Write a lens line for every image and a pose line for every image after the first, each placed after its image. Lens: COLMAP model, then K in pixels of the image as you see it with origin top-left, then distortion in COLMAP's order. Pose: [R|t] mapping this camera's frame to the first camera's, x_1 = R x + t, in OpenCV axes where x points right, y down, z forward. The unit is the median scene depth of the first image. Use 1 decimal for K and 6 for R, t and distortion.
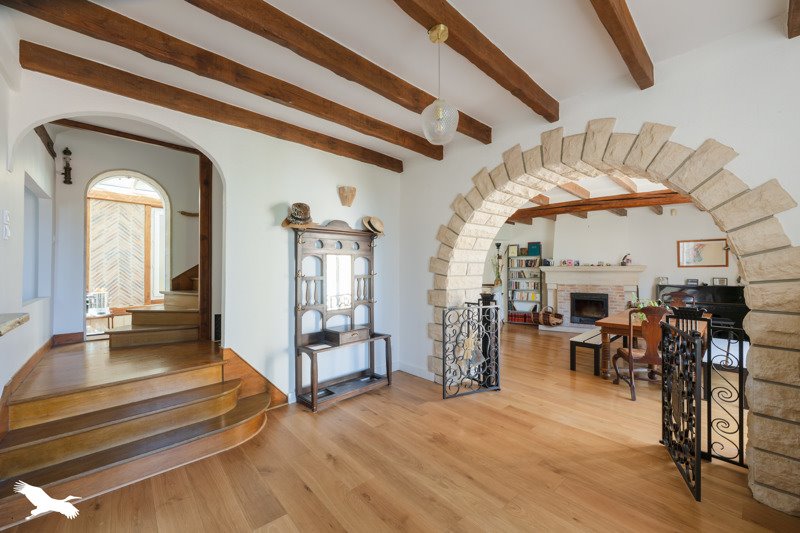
lens RADIAL K [[311.7, 0, 398.7], [0, 311.7, 266.8], [0, 0, 1]] dist [-0.001625, 0.000023]
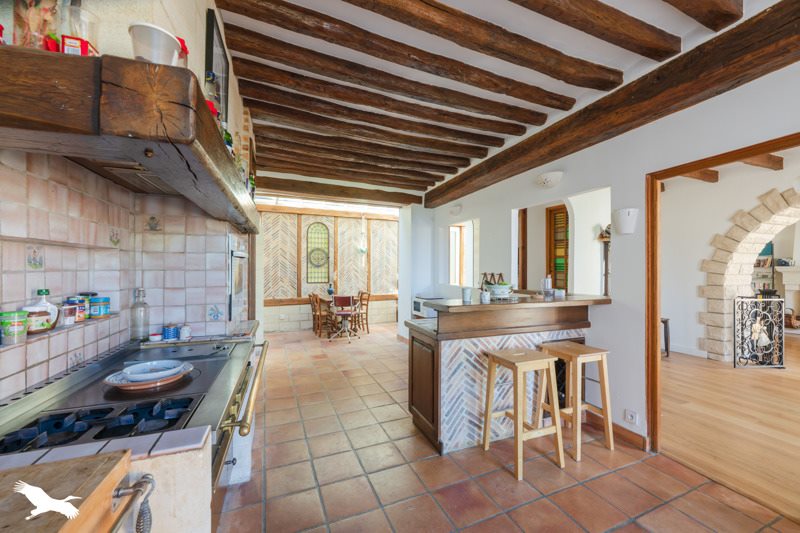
lens RADIAL K [[311.7, 0, 402.8], [0, 311.7, 266.5], [0, 0, 1]] dist [-0.001625, 0.000023]
pose [[0.935005, 0.000891, -0.354633, -0.307836], [-0.001043, 0.999999, -0.000236, -0.000581], [0.354633, 0.000591, 0.935005, -0.321060]]
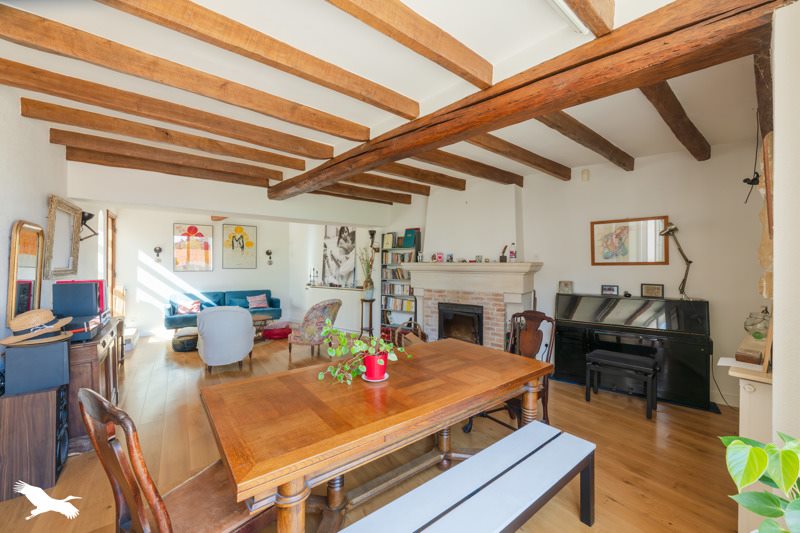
lens RADIAL K [[311.7, 0, 400.2], [0, 311.7, 266.0], [0, 0, 1]] dist [-0.001625, 0.000023]
pose [[0.997254, 0.007949, -0.073623, 0.527178], [-0.007530, 0.999954, 0.005971, 0.002097], [0.073667, -0.005400, 0.997268, 0.336032]]
